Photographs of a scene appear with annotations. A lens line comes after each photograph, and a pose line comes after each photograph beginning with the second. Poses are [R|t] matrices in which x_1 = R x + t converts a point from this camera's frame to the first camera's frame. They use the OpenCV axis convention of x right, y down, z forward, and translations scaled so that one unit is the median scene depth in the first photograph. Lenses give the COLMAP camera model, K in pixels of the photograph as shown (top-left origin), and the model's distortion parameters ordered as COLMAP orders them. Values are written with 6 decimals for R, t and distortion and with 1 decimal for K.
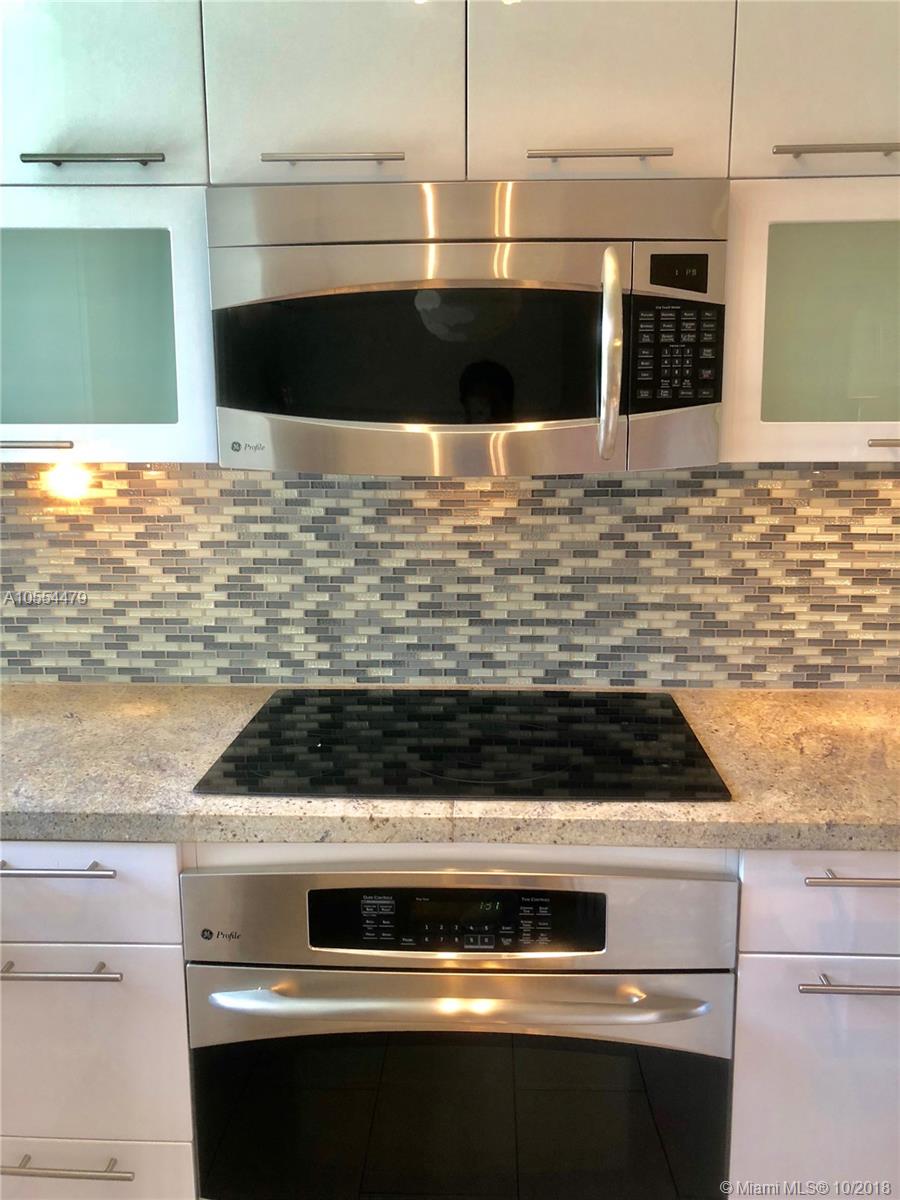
lens RADIAL K [[986.3, 0, 454.3], [0, 986.3, 581.1], [0, 0, 1]] dist [0.068662, -0.158082]
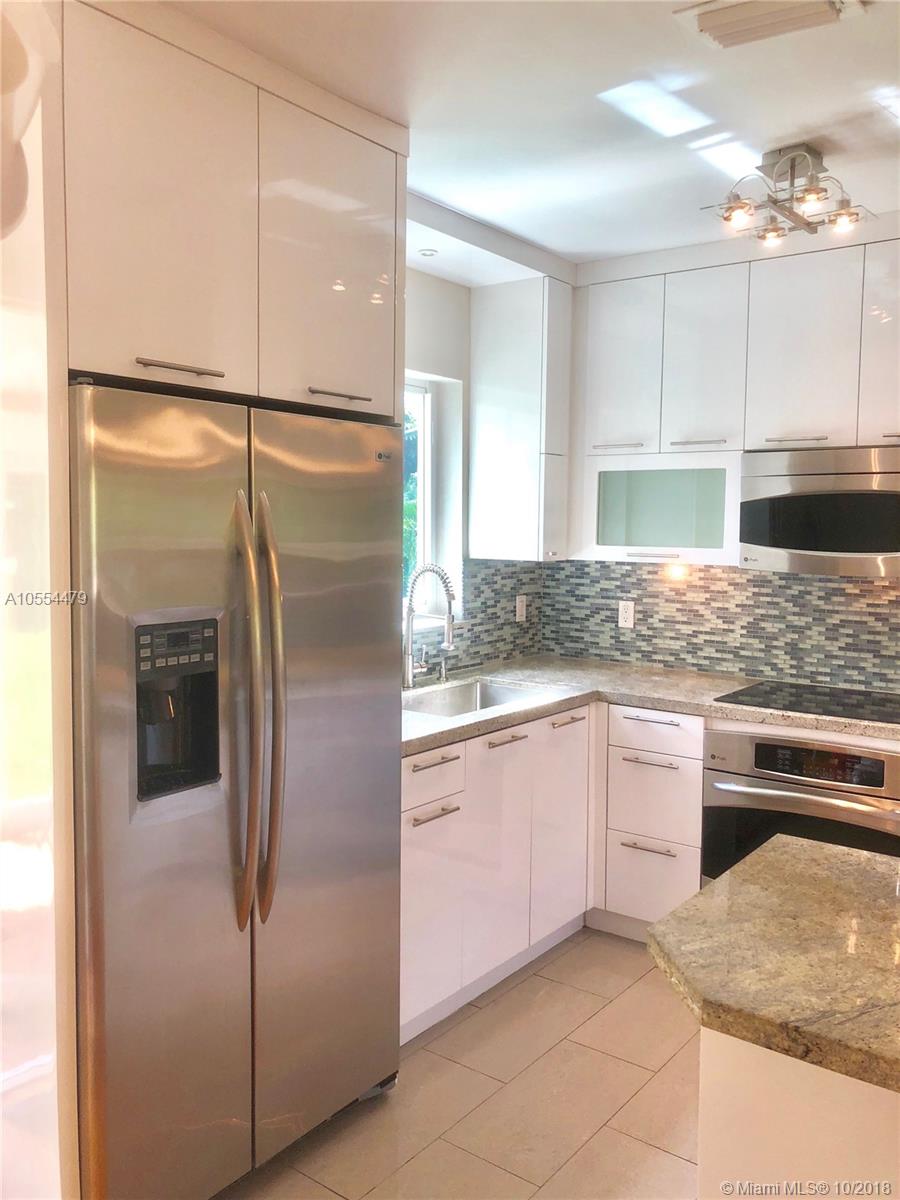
lens RADIAL K [[986.3, 0, 454.1], [0, 986.3, 589.2], [0, 0, 1]] dist [0.068662, -0.158082]
pose [[0.825748, 0.052241, -0.561614, 0.415323], [-0.104712, 0.992591, -0.061629, 0.117886], [0.554234, 0.109697, 0.825101, -1.023012]]
